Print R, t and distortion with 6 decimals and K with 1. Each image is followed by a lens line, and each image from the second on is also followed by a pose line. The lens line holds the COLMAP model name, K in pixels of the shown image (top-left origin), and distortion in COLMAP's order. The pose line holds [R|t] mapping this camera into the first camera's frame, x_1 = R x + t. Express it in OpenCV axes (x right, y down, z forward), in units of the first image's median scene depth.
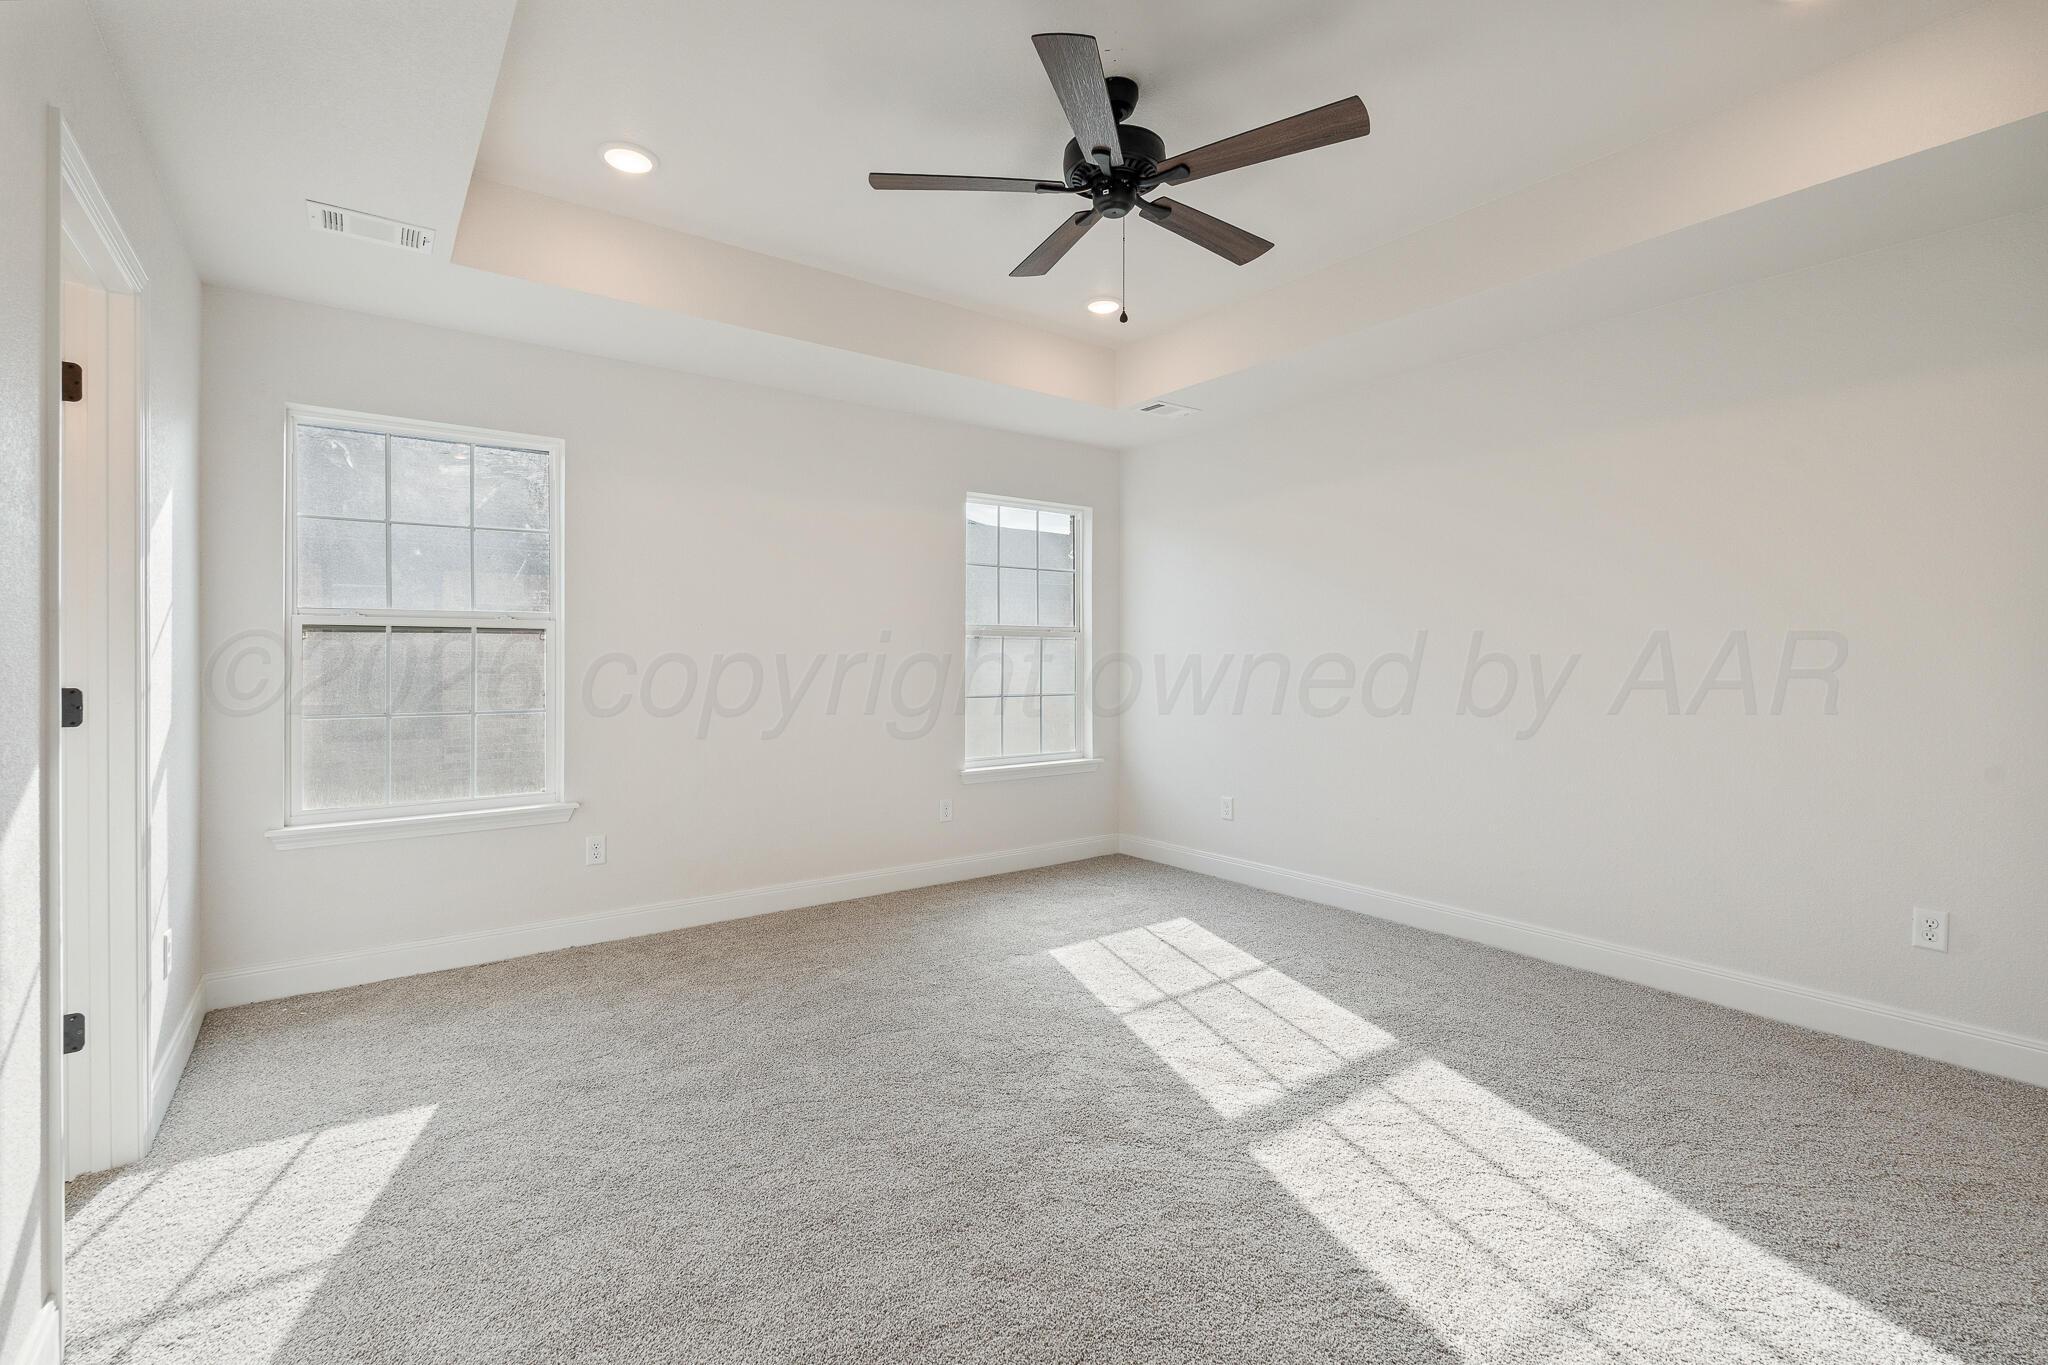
lens RADIAL K [[918.9, 0, 1007.3], [0, 918.9, 633.8], [0, 0, 1]] dist [-0.001662, -0.000105]
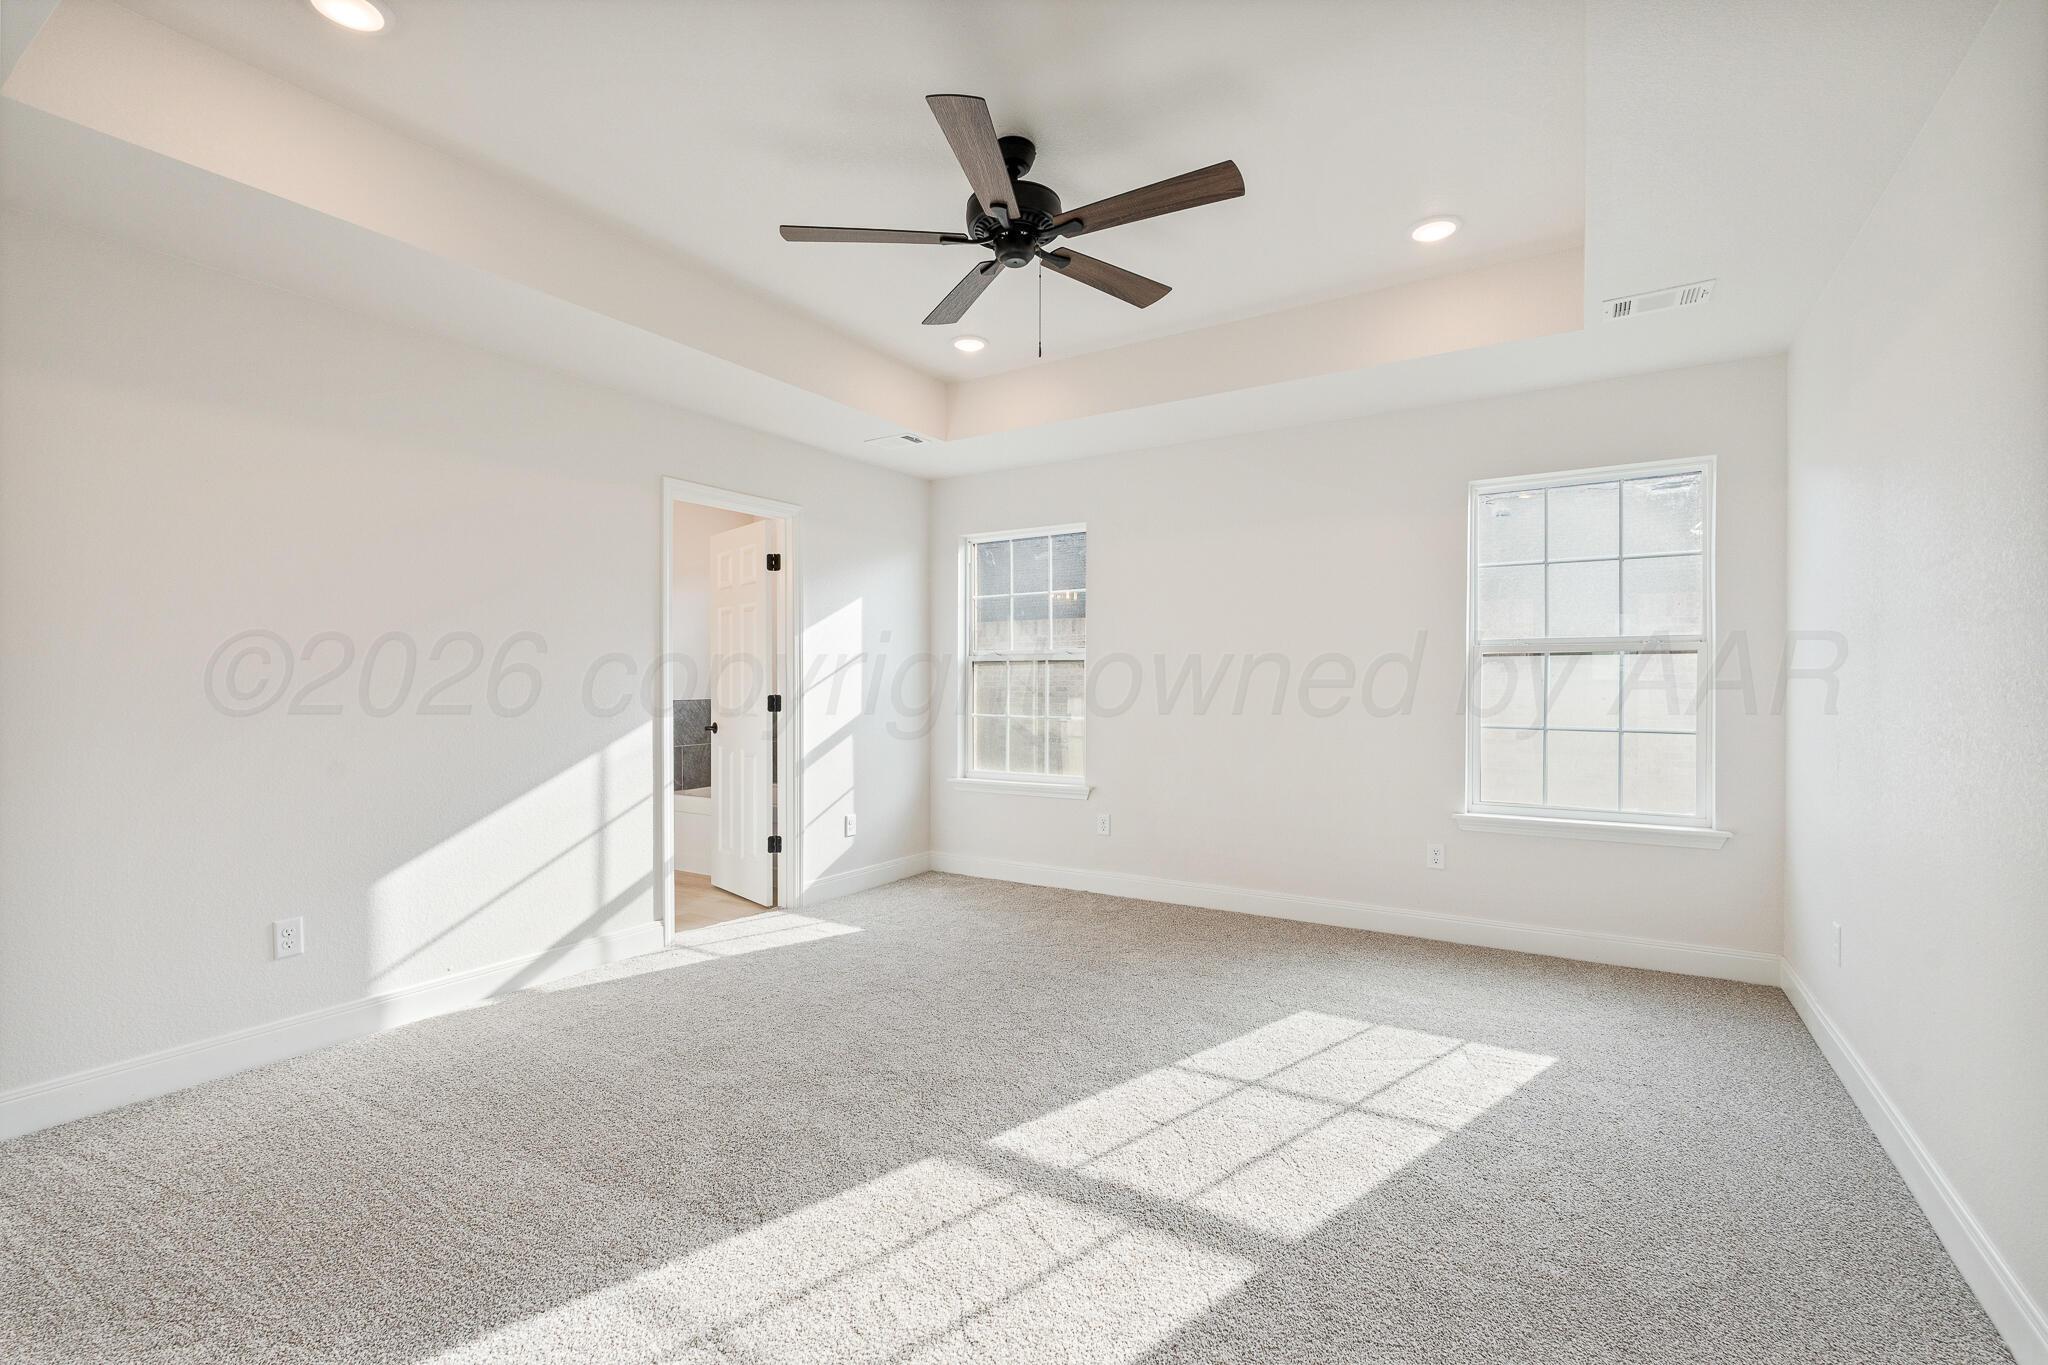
lens RADIAL K [[887.4, 0, 1024.5], [0, 887.4, 686.4], [0, 0, 1]] dist [-0.003621, -0.000351]
pose [[0.372275, 0.013001, -0.928032, 0.852136], [0.031877, 0.999133, 0.026784, -0.004782], [0.927575, -0.039554, 0.371537, 0.499963]]
